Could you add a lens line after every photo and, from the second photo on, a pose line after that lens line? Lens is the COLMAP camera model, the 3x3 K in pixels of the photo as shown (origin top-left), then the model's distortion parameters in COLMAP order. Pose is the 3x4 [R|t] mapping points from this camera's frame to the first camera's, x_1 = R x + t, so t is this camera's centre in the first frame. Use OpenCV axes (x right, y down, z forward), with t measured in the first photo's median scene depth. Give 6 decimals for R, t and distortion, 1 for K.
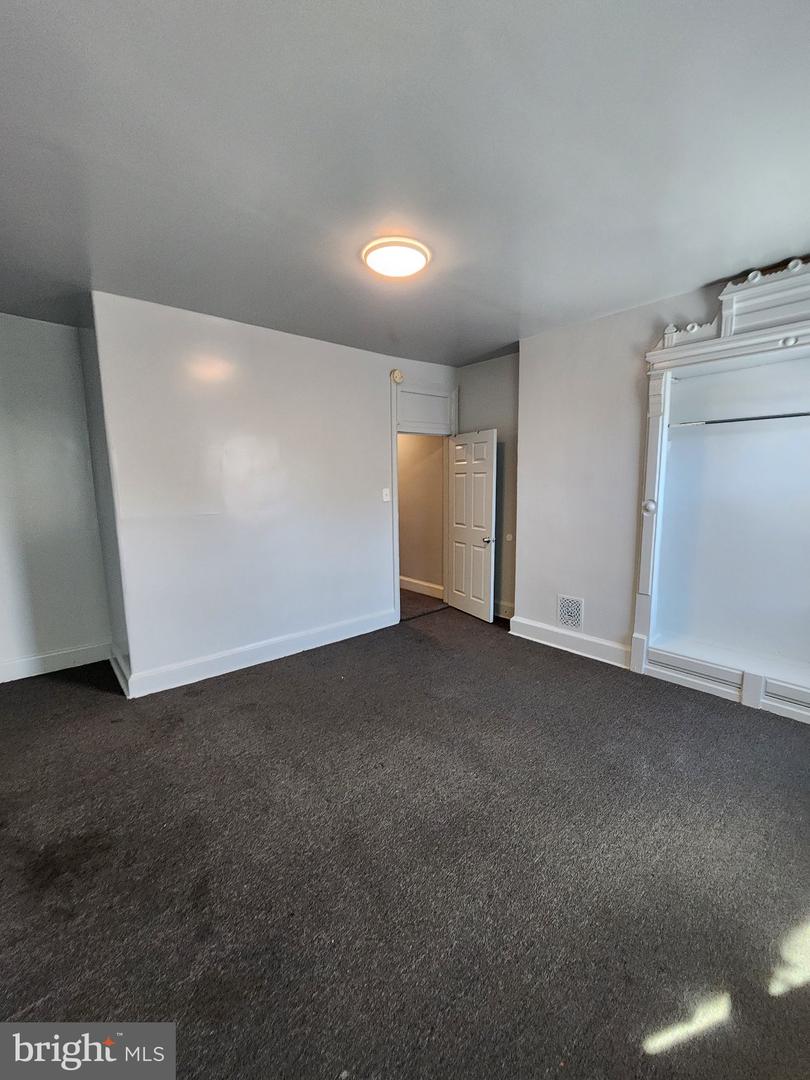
lens RADIAL K [[443.4, 0, 410.0], [0, 443.4, 542.1], [0, 0, 1]] dist [-0.004026, 0.000822]
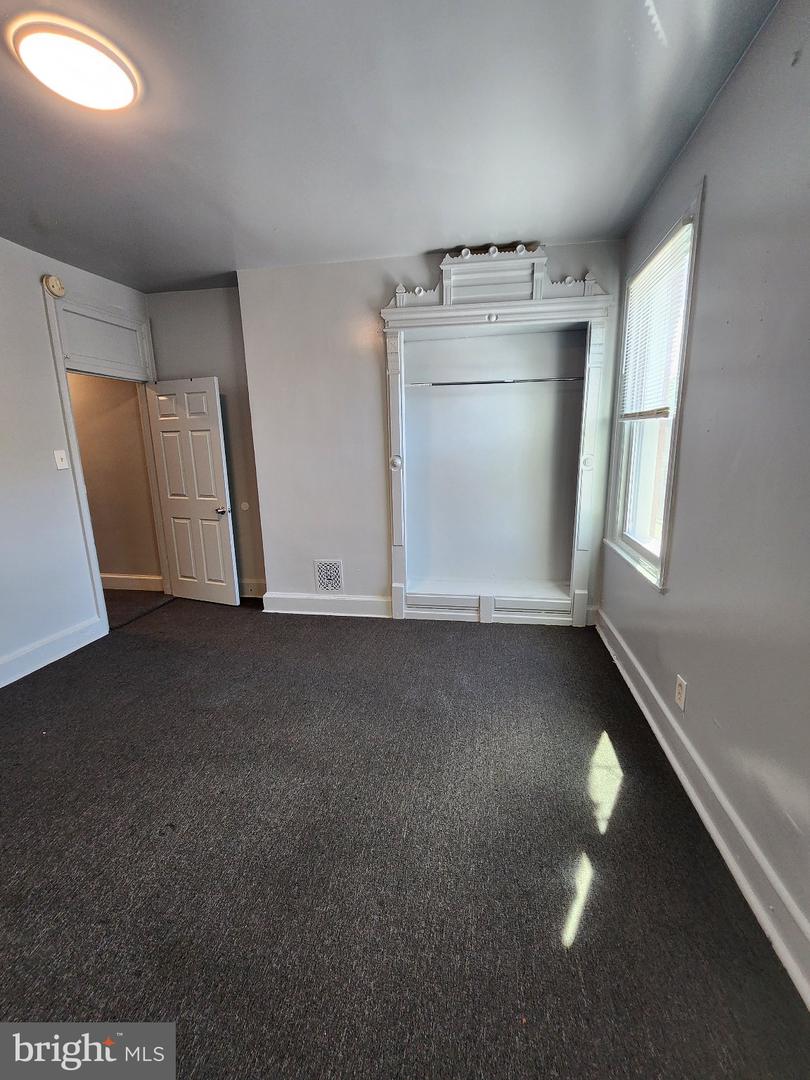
lens RADIAL K [[443.4, 0, 407.7], [0, 443.4, 541.6], [0, 0, 1]] dist [-0.004026, 0.000822]
pose [[0.771187, -0.131908, 0.622793, -0.120645], [0.095557, 0.991199, 0.091611, 0.014050], [-0.629397, -0.011137, 0.777004, 0.163249]]
